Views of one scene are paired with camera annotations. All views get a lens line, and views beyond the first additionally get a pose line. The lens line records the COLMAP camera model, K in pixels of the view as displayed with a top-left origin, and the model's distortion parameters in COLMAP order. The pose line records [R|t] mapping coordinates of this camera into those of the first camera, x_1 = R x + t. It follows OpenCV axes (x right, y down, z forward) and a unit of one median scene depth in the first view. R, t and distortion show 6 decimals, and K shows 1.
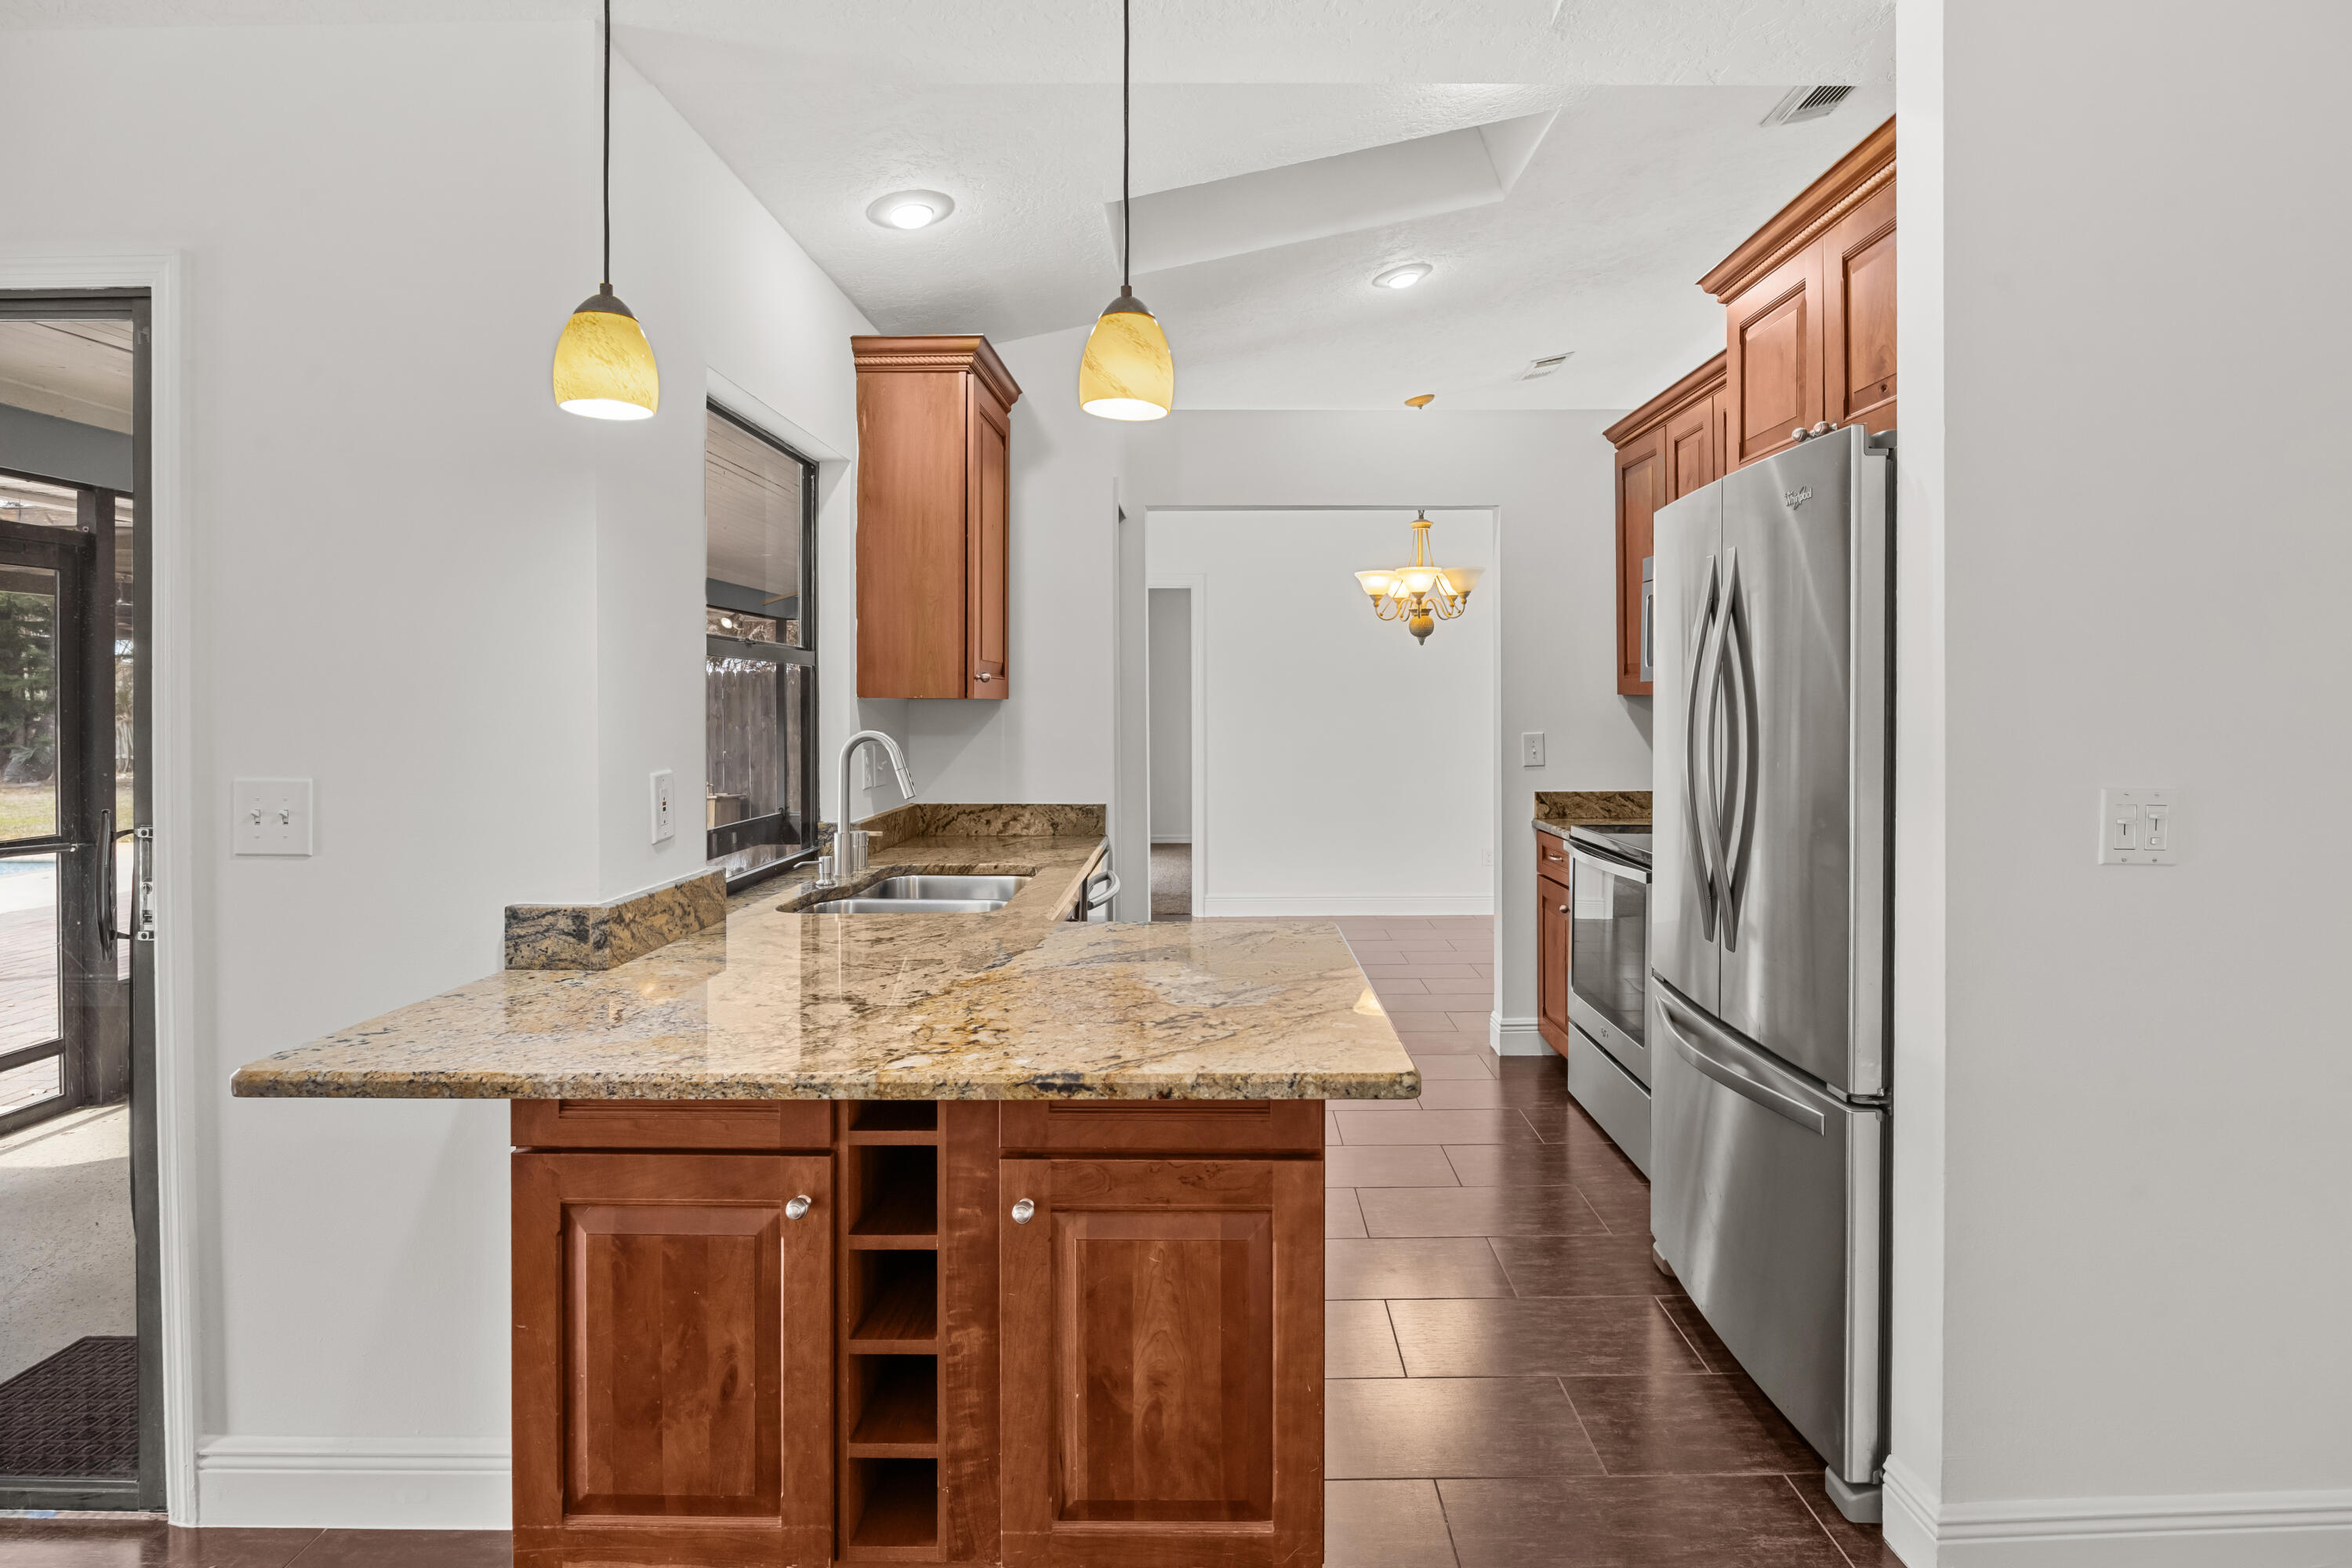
lens RADIAL K [[1164.5, 0, 1229.4], [0, 1164.5, 715.5], [0, 0, 1]] dist [-0.034592, -0.001645]
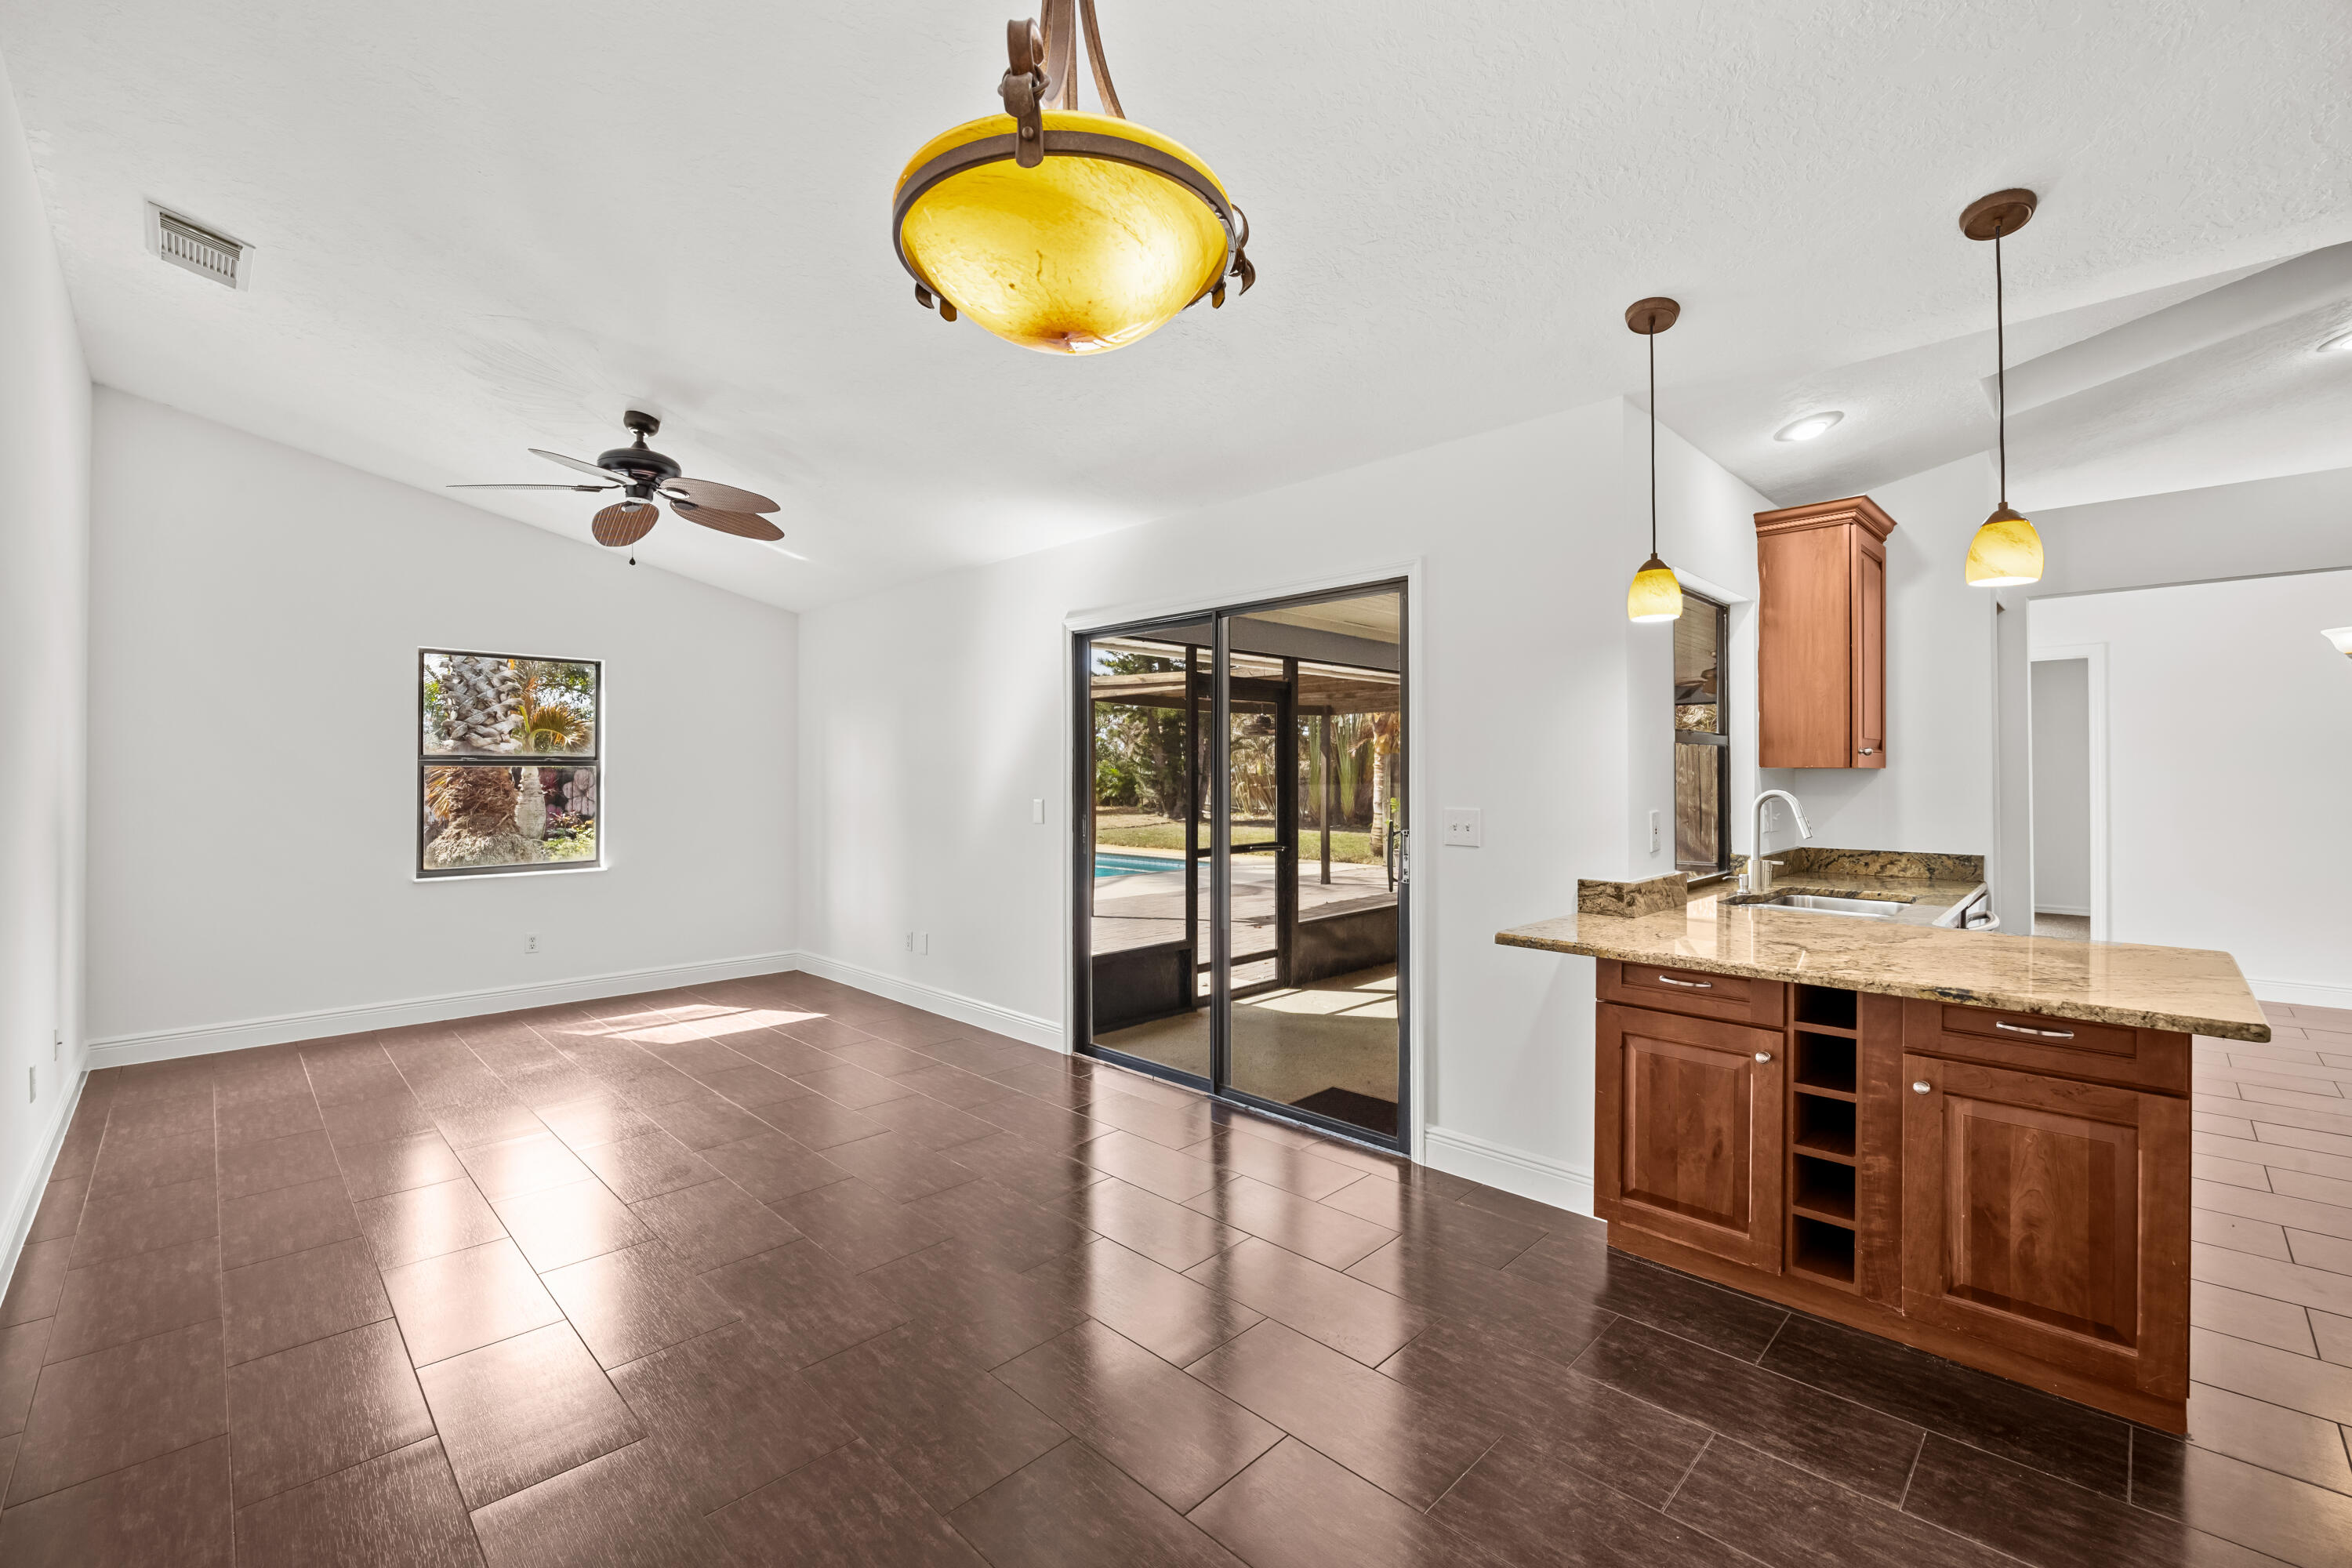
lens RADIAL K [[986.7, 0, 1170.9], [0, 986.7, 770.3], [0, 0, 1]] dist [-0.009935, 0.000803]
pose [[0.700607, -0.003788, -0.713537, 0.061973], [-0.006054, 0.999918, -0.011252, 0.011275], [0.713522, 0.012203, 0.700527, -0.682248]]
